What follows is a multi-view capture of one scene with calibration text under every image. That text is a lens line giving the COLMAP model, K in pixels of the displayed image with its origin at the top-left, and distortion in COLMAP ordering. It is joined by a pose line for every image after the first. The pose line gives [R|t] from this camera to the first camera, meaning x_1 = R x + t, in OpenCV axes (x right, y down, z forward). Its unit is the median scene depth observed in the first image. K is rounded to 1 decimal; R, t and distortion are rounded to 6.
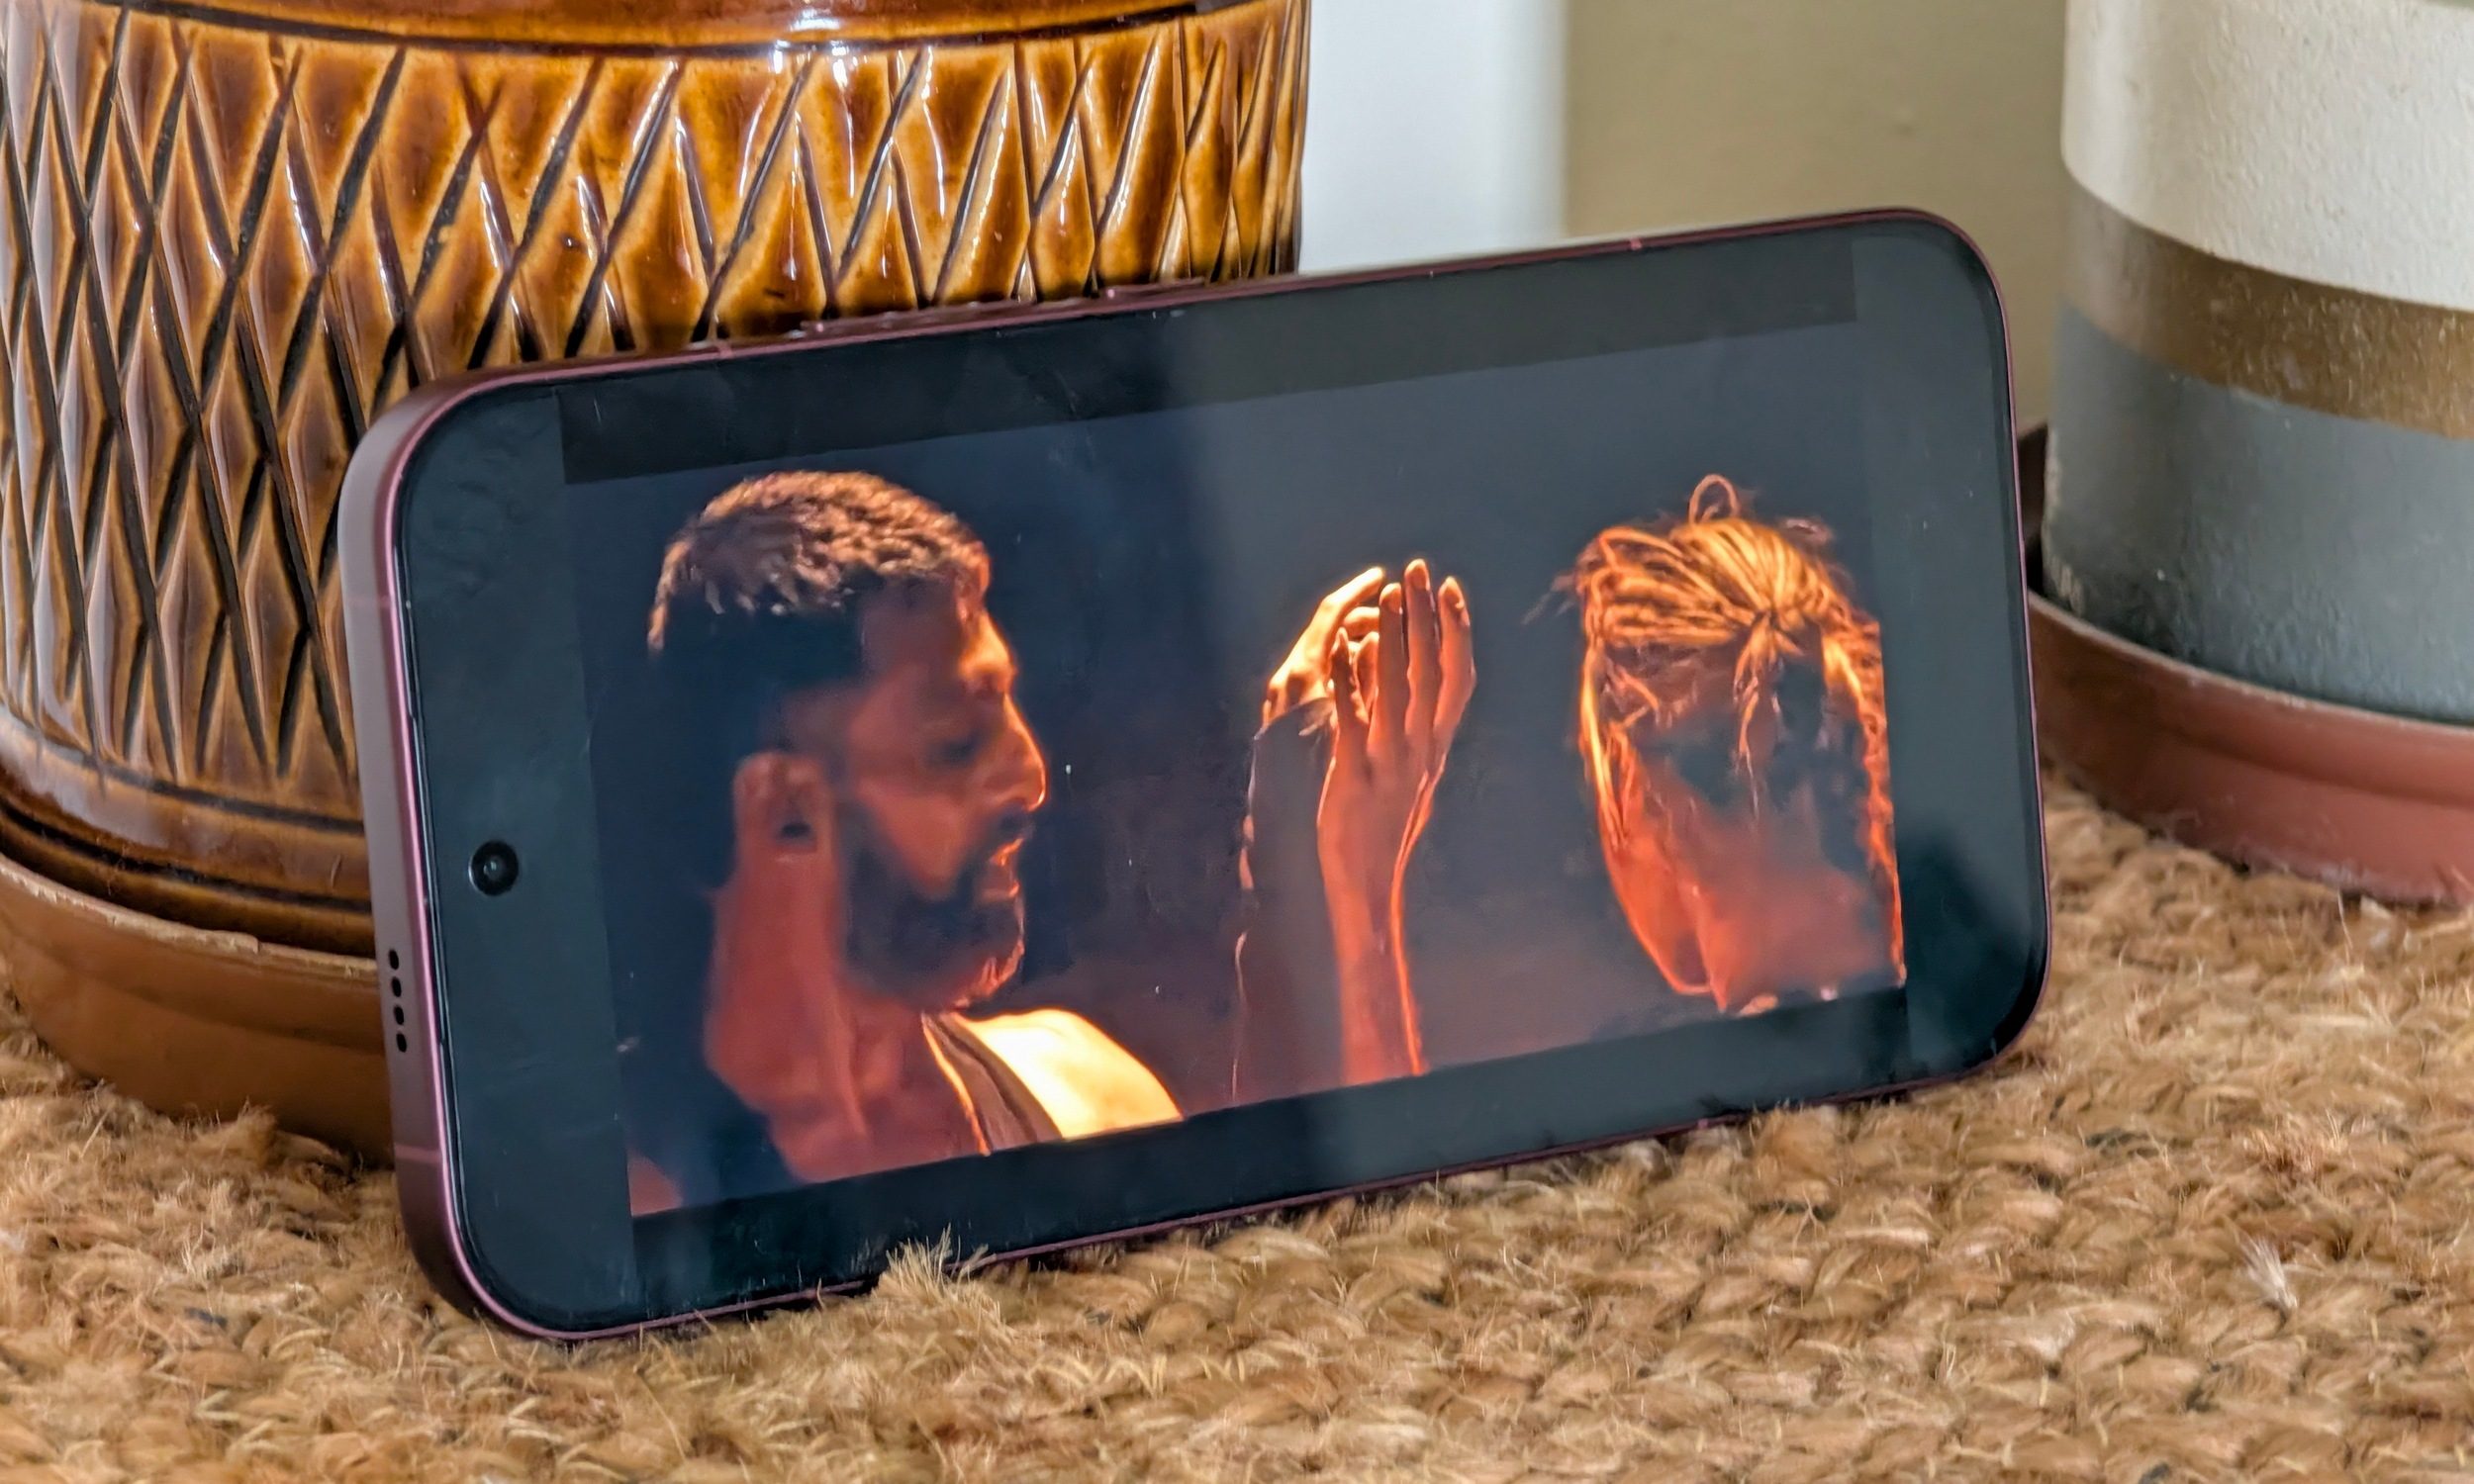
lens RADIAL K [[8035.4, 0, 1237.0], [0, 8035.4, 742.0], [0, 0, 1]] dist [0.276503, -0.563908]
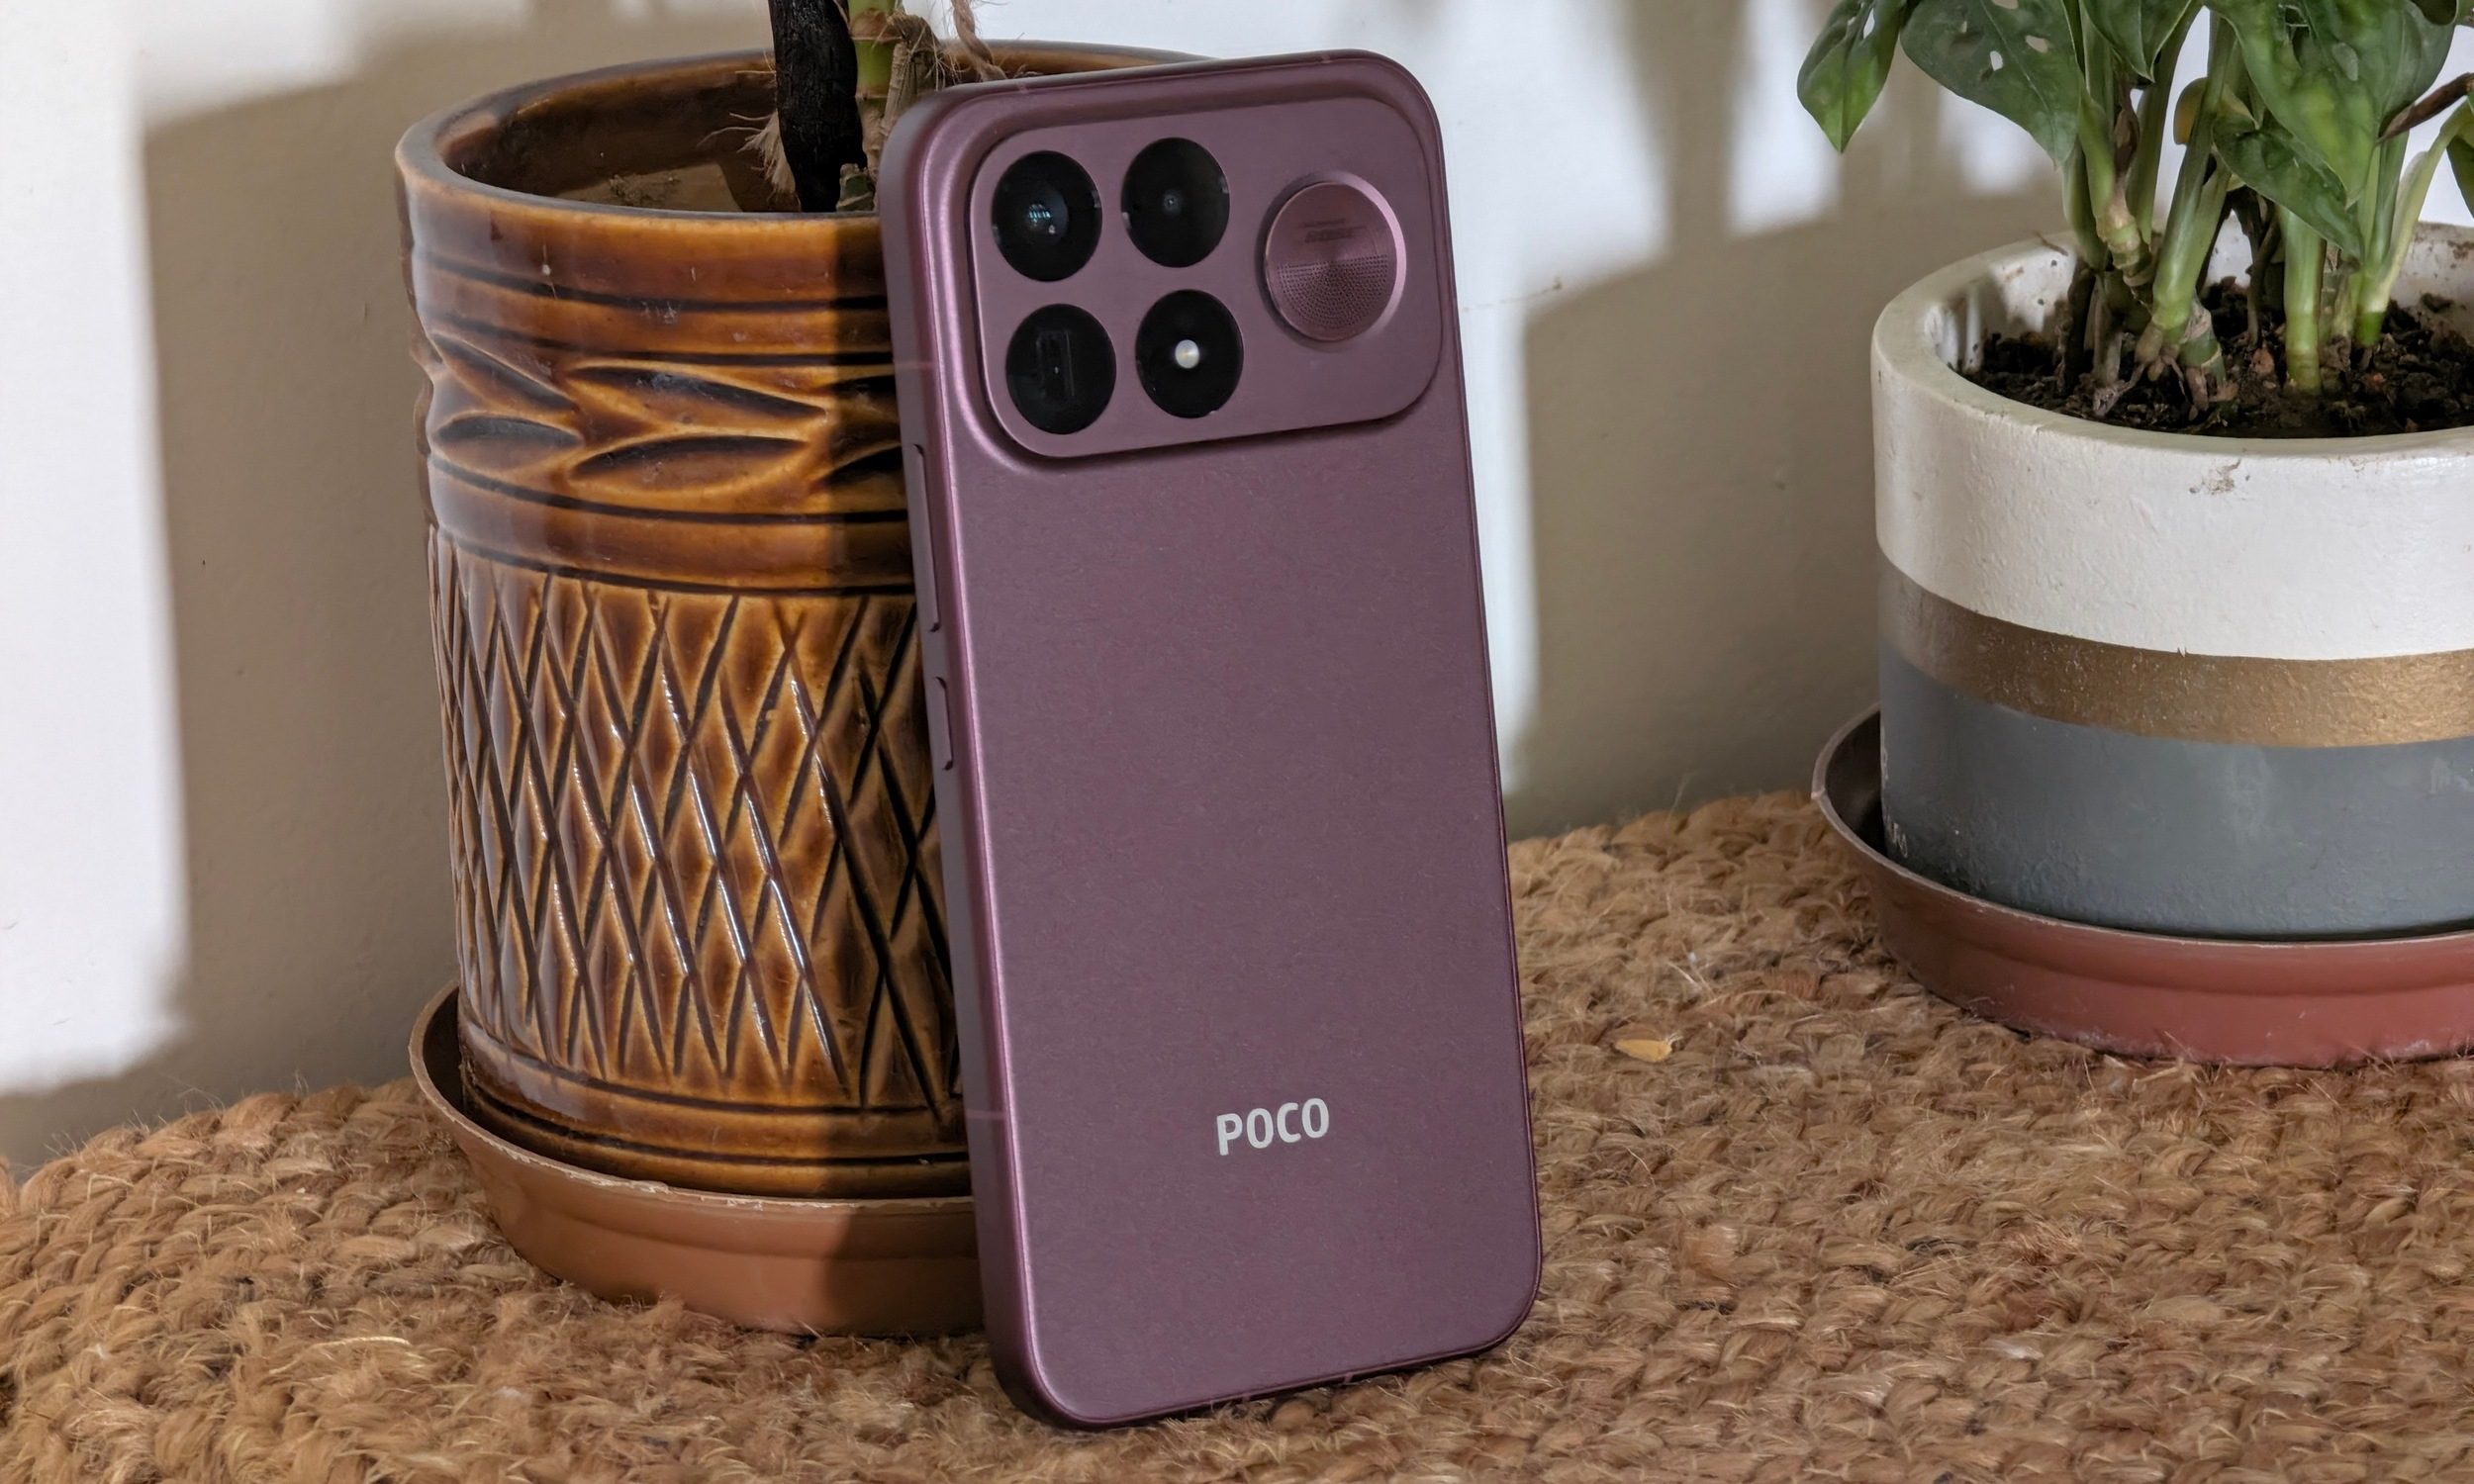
lens RADIAL K [[7850.8, 0, 1237.0], [0, 7850.8, 742.0], [0, 0, 1]] dist [0.095709, 1.417929]
pose [[0.998469, -0.053303, -0.014798, 0.010300], [0.053429, 0.998538, 0.008225, -0.064694], [0.014338, -0.009003, 0.999857, -0.461680]]
